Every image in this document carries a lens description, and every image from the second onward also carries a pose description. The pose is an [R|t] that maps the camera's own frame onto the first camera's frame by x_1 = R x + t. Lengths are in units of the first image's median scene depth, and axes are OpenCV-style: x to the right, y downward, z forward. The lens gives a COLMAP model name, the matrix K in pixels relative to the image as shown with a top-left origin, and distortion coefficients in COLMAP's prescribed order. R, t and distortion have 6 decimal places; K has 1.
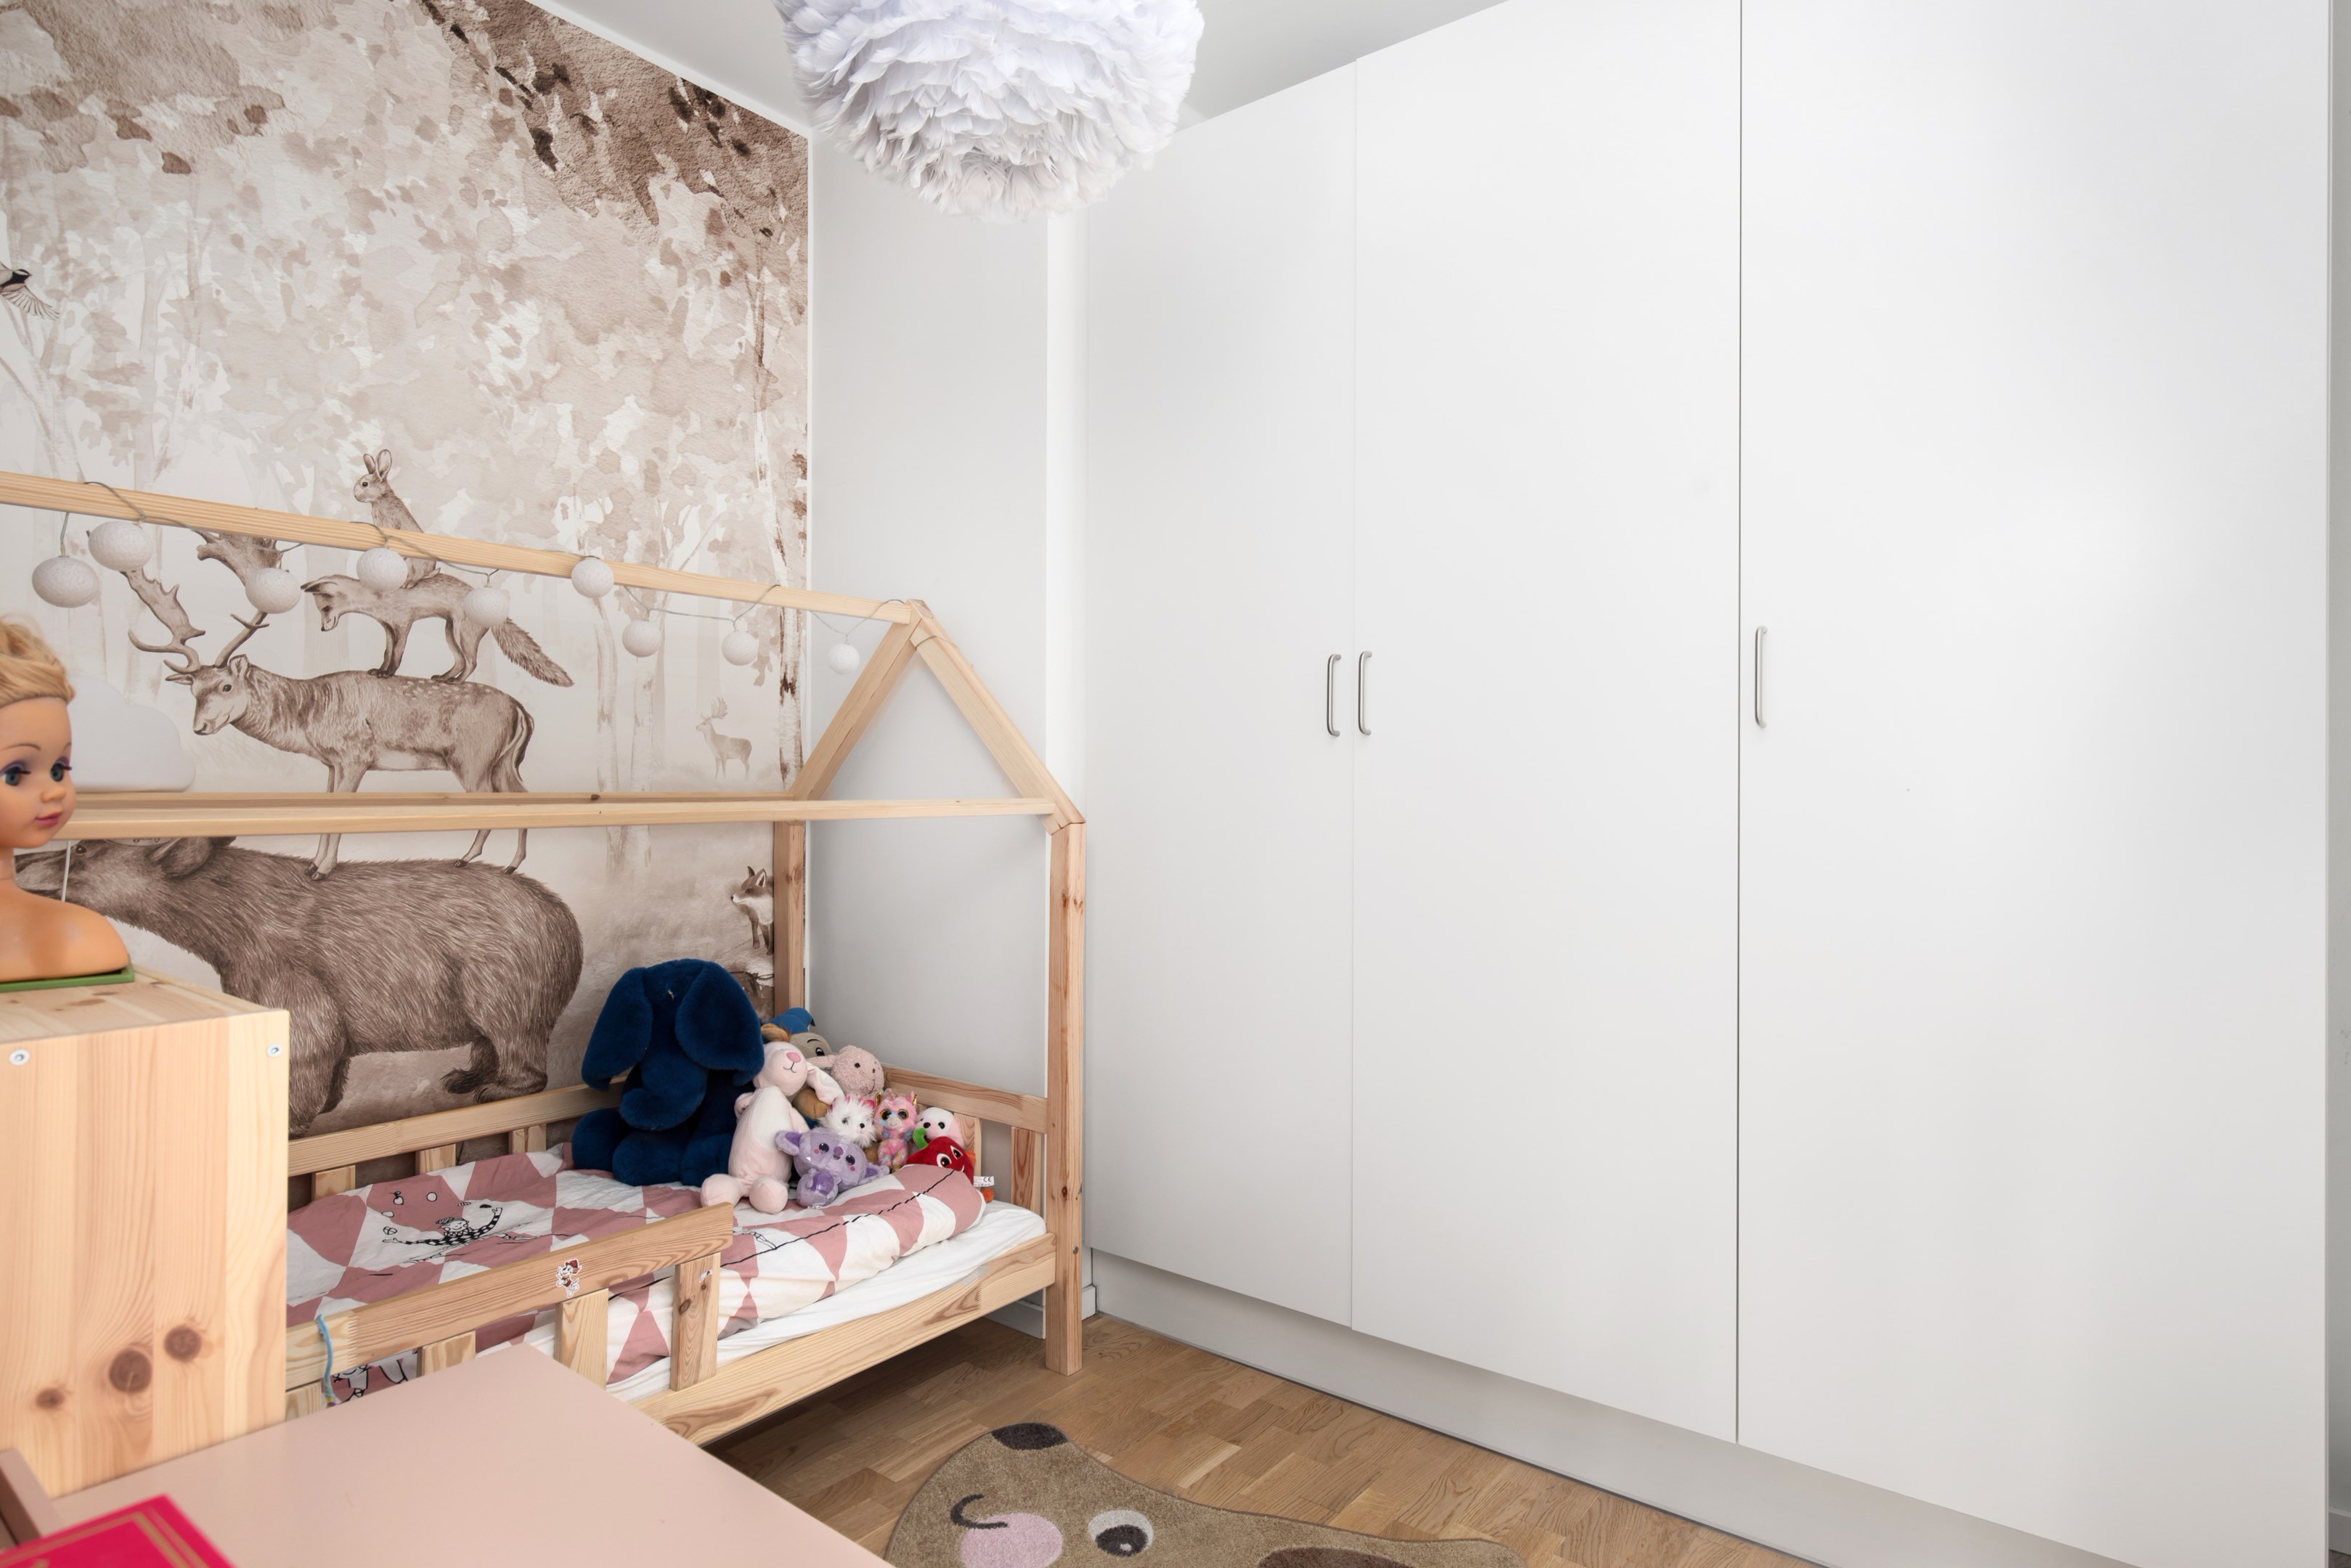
lens RADIAL K [[1255.1, 0, 1173.0], [0, 1255.1, 772.2], [0, 0, 1]] dist [-0.000541, 0.000708]
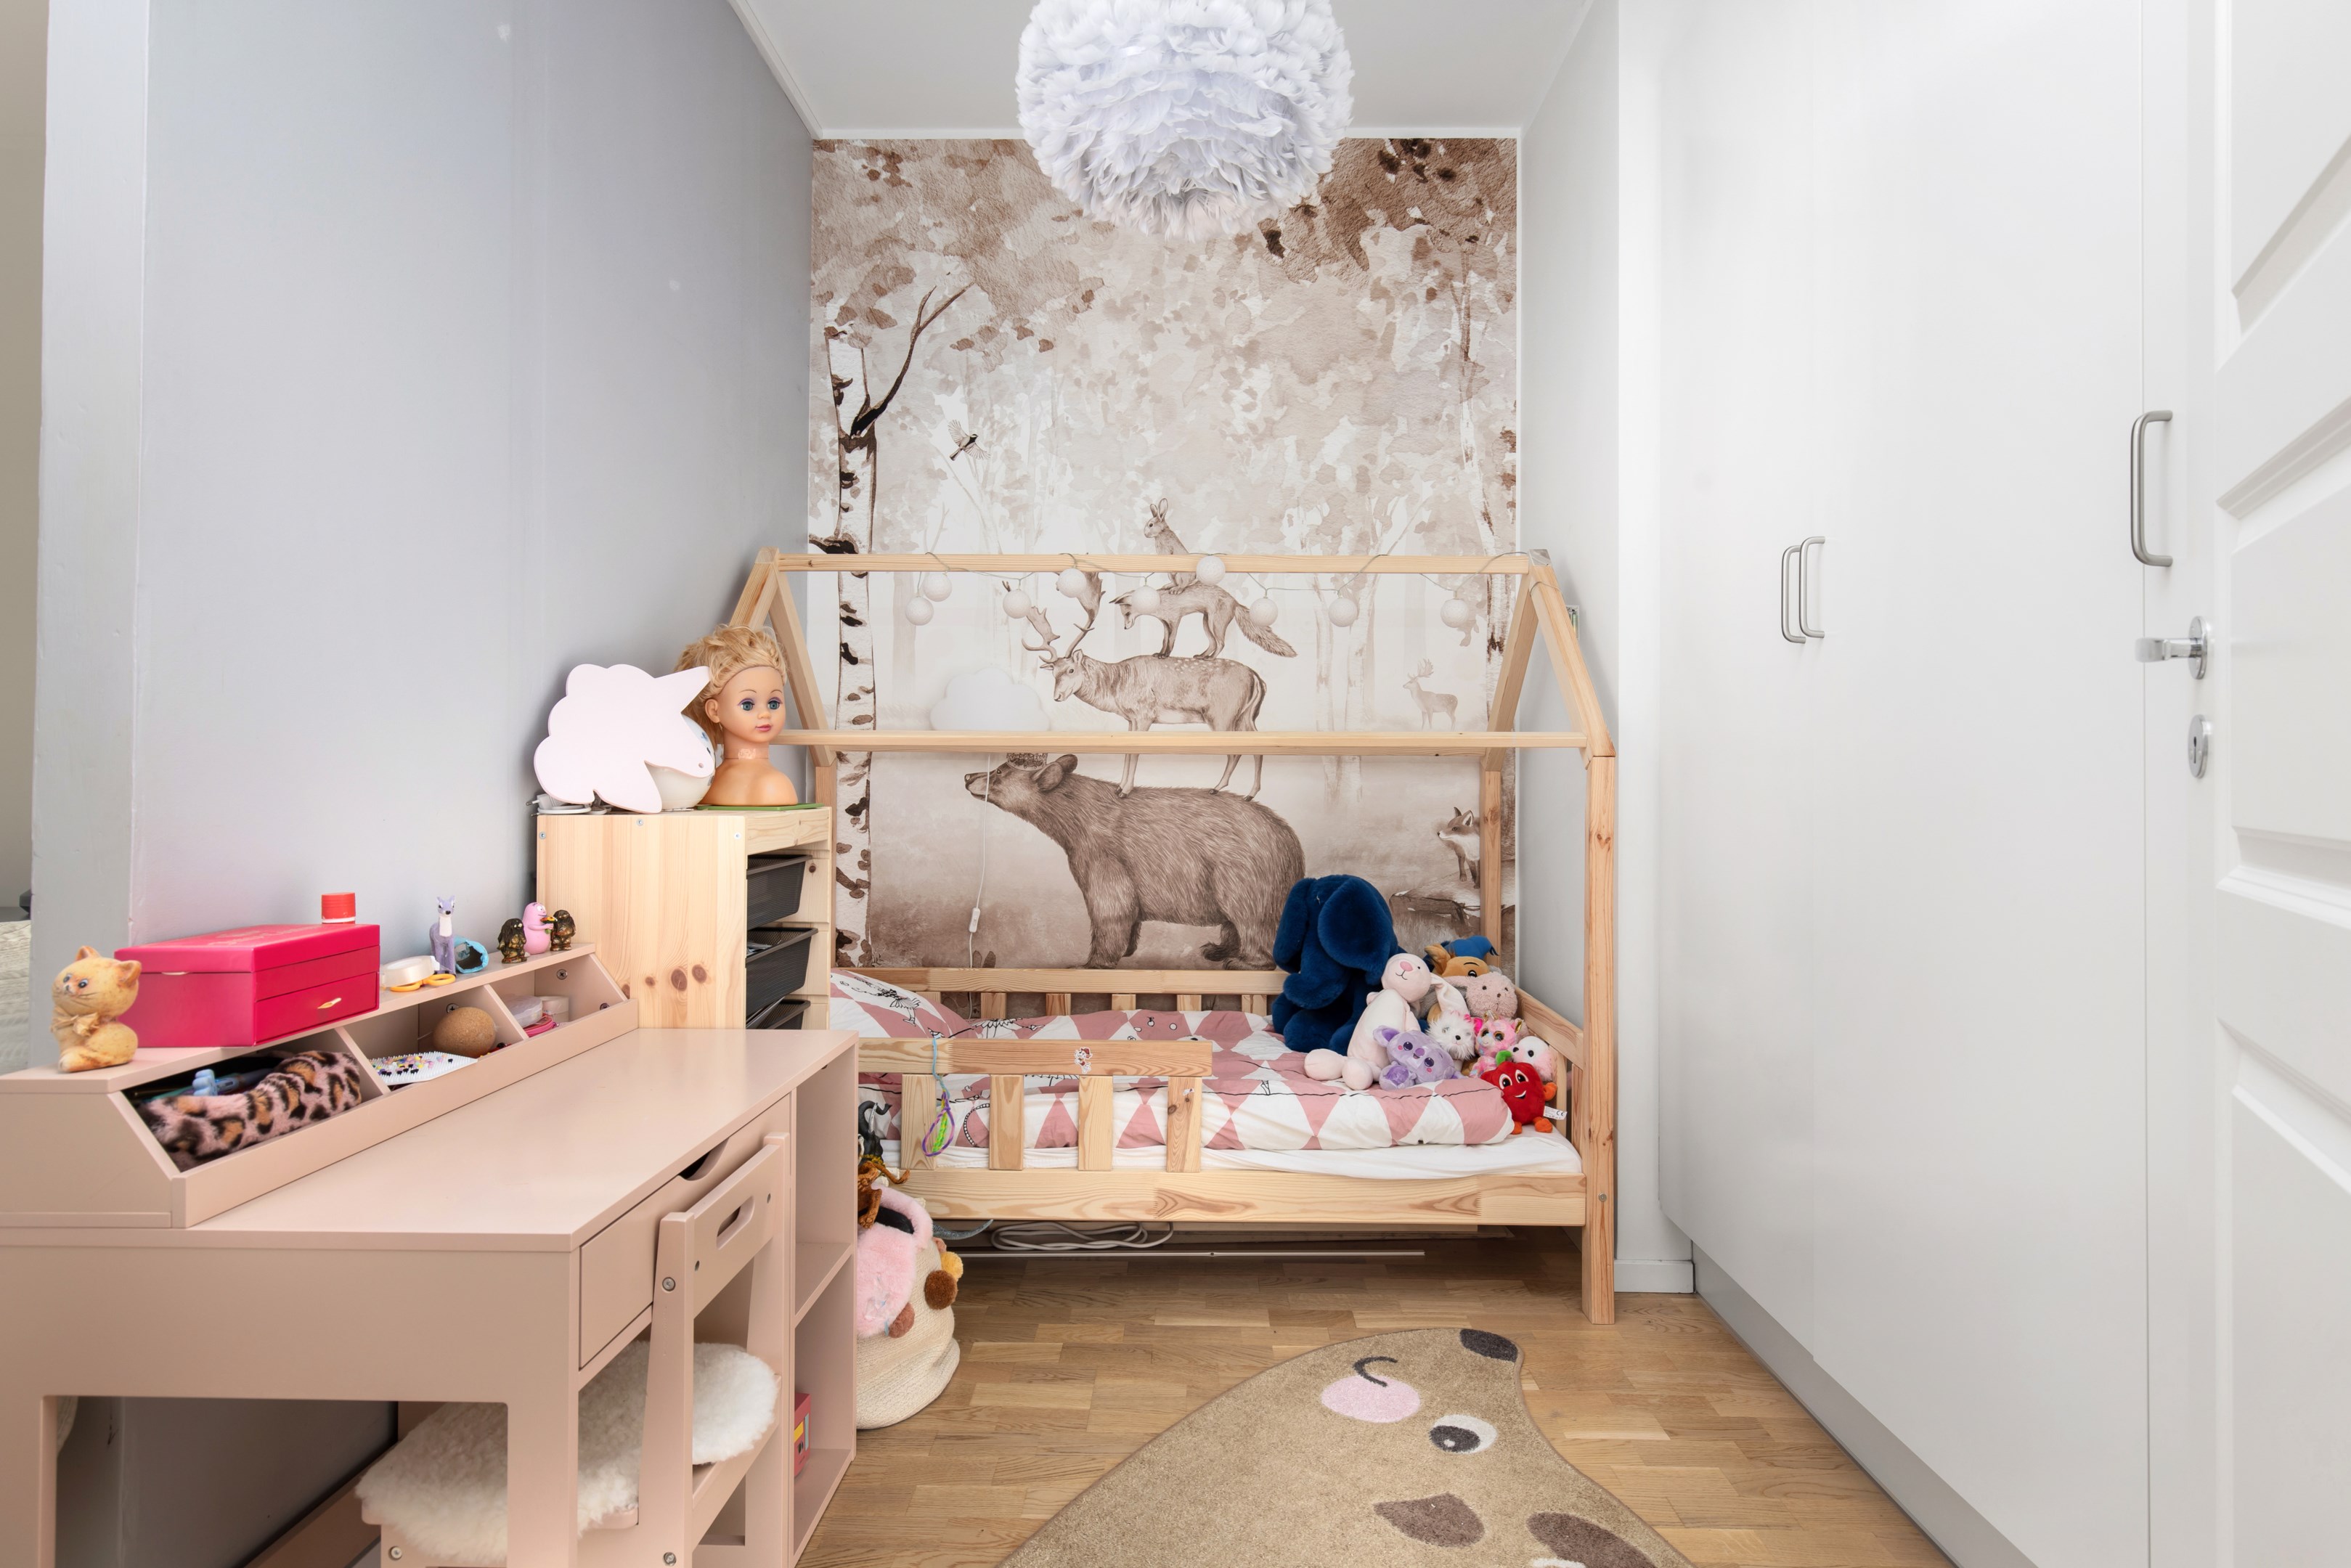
lens RADIAL K [[1257.7, 0, 1178.6], [0, 1257.7, 752.5], [0, 0, 1]] dist [-0.000355, -0.001084]
pose [[0.600155, -0.013180, -0.799775, 0.521448], [0.003823, 0.999900, -0.013609, 0.050838], [0.799875, 0.005110, 0.600145, 0.158065]]
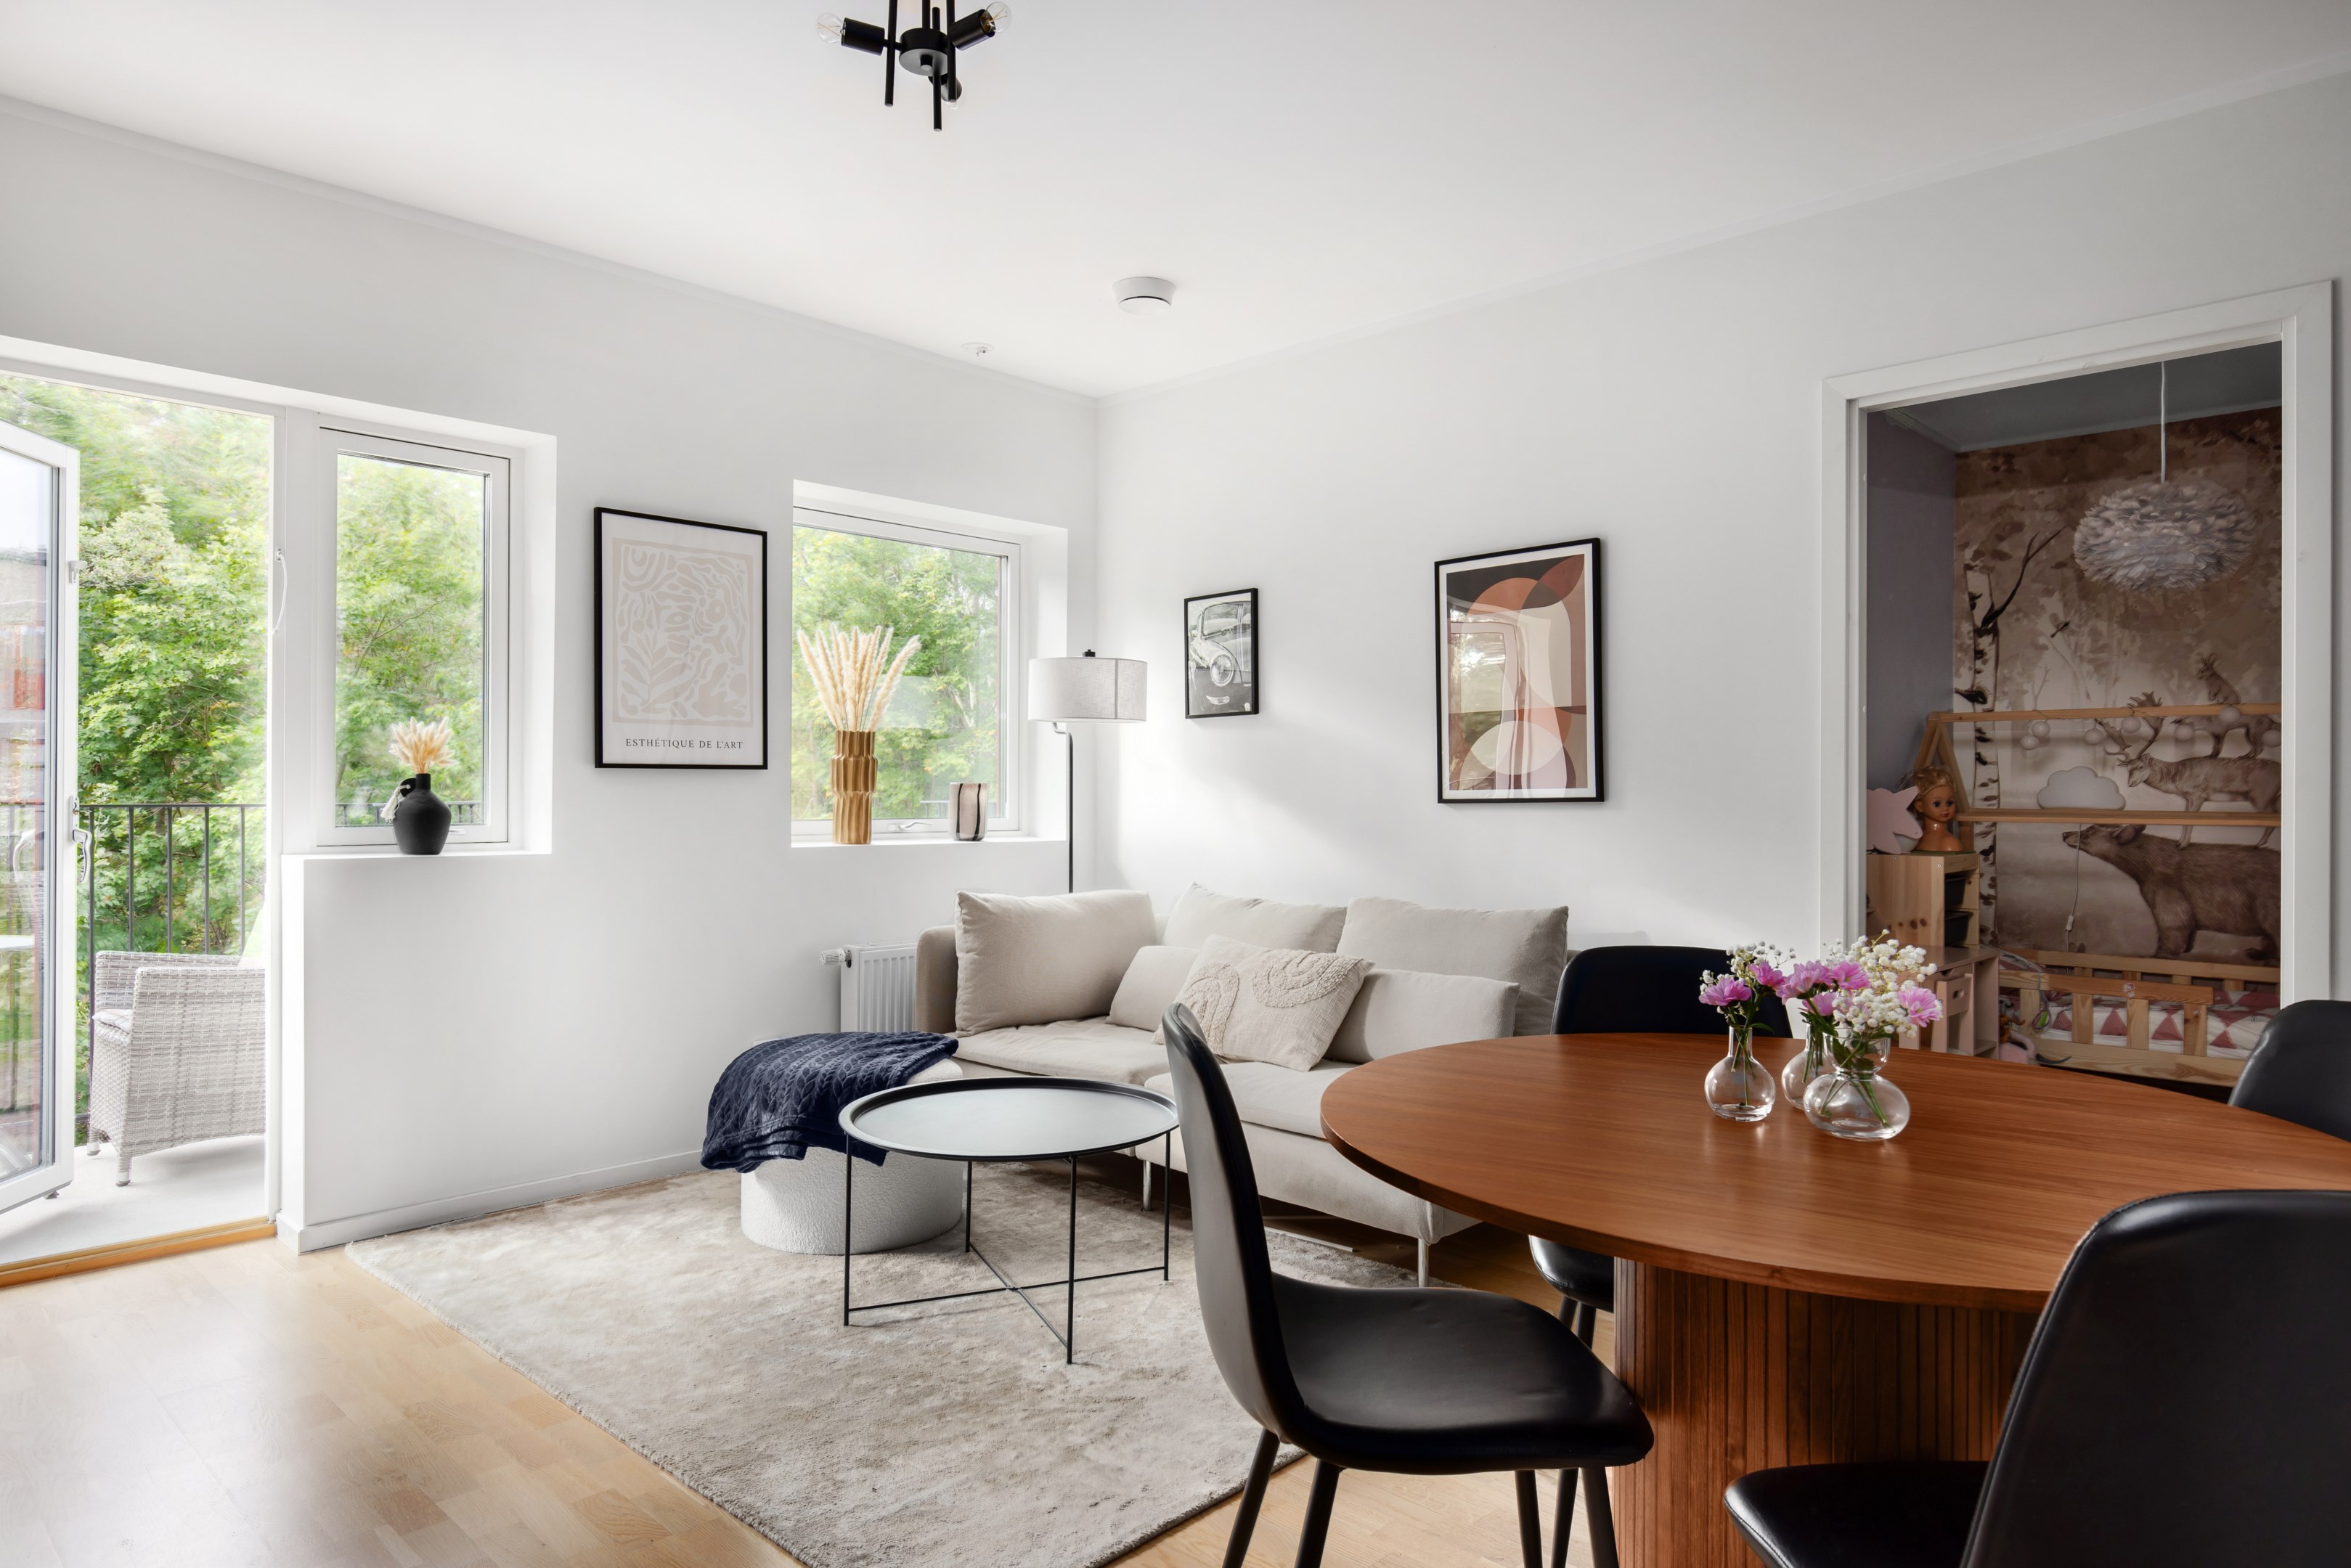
lens RADIAL K [[1404.7, 0, 1172.4], [0, 1404.7, 787.4], [0, 0, 1]] dist [-0.002529, -0.000478]
pose [[-0.110024, -0.004462, -0.993919, 1.966369], [0.005057, 0.999974, -0.005049, -0.022649], [0.993916, -0.005582, -0.109999, -0.515316]]
